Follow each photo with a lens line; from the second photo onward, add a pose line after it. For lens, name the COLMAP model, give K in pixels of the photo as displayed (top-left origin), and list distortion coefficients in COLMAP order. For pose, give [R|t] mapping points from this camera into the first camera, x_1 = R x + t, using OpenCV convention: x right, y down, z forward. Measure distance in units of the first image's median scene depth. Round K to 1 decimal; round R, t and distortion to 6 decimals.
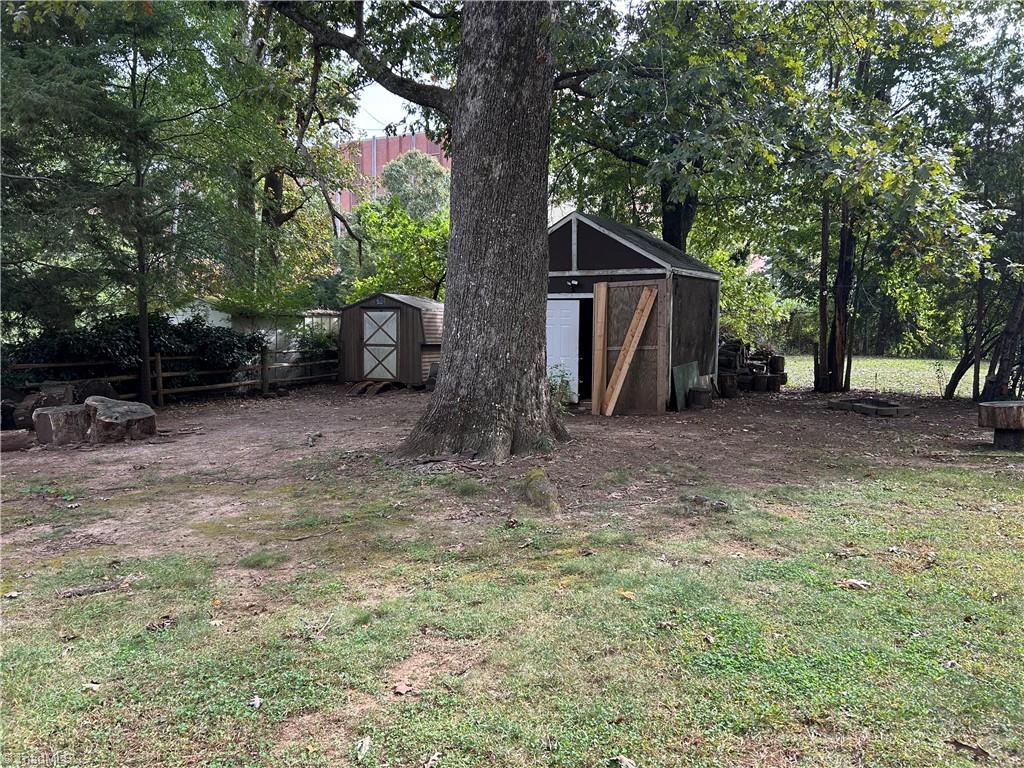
lens RADIAL K [[777.0, 0, 517.7], [0, 777.0, 380.9], [0, 0, 1]] dist [0.064715, -0.050837]
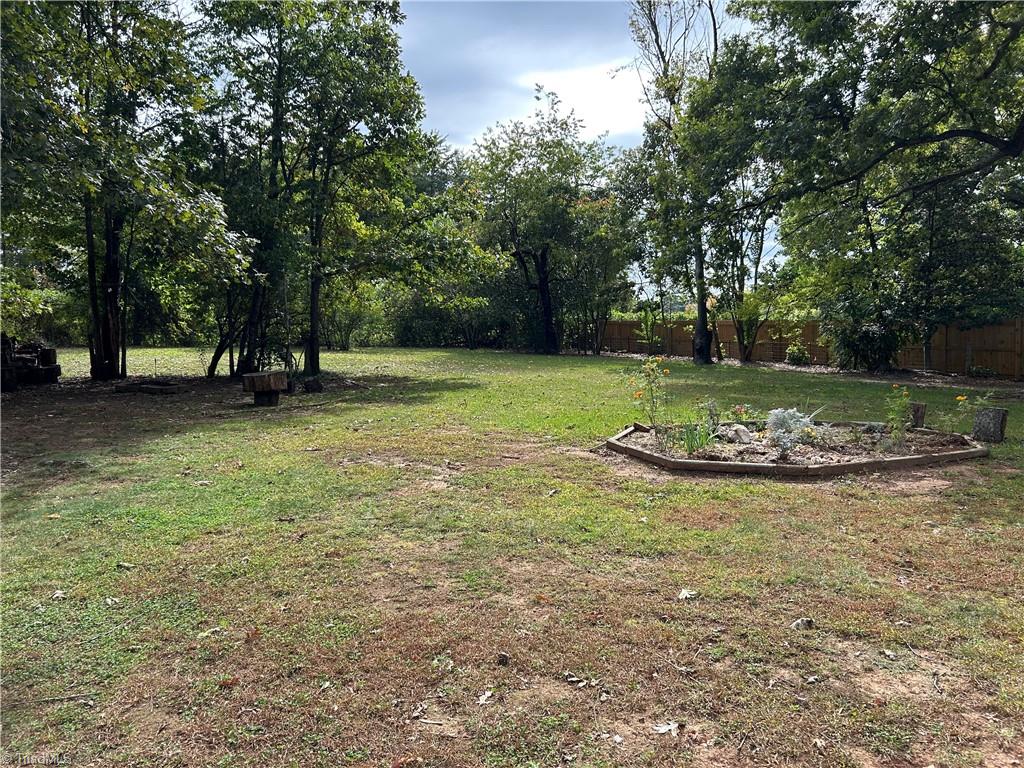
lens RADIAL K [[777.0, 0, 514.2], [0, 777.0, 380.3], [0, 0, 1]] dist [0.064715, -0.050837]
pose [[0.625858, -0.074146, 0.776405, -0.095220], [0.066626, 0.996915, 0.041498, 0.007347], [-0.777086, 0.025756, 0.628867, -0.117577]]
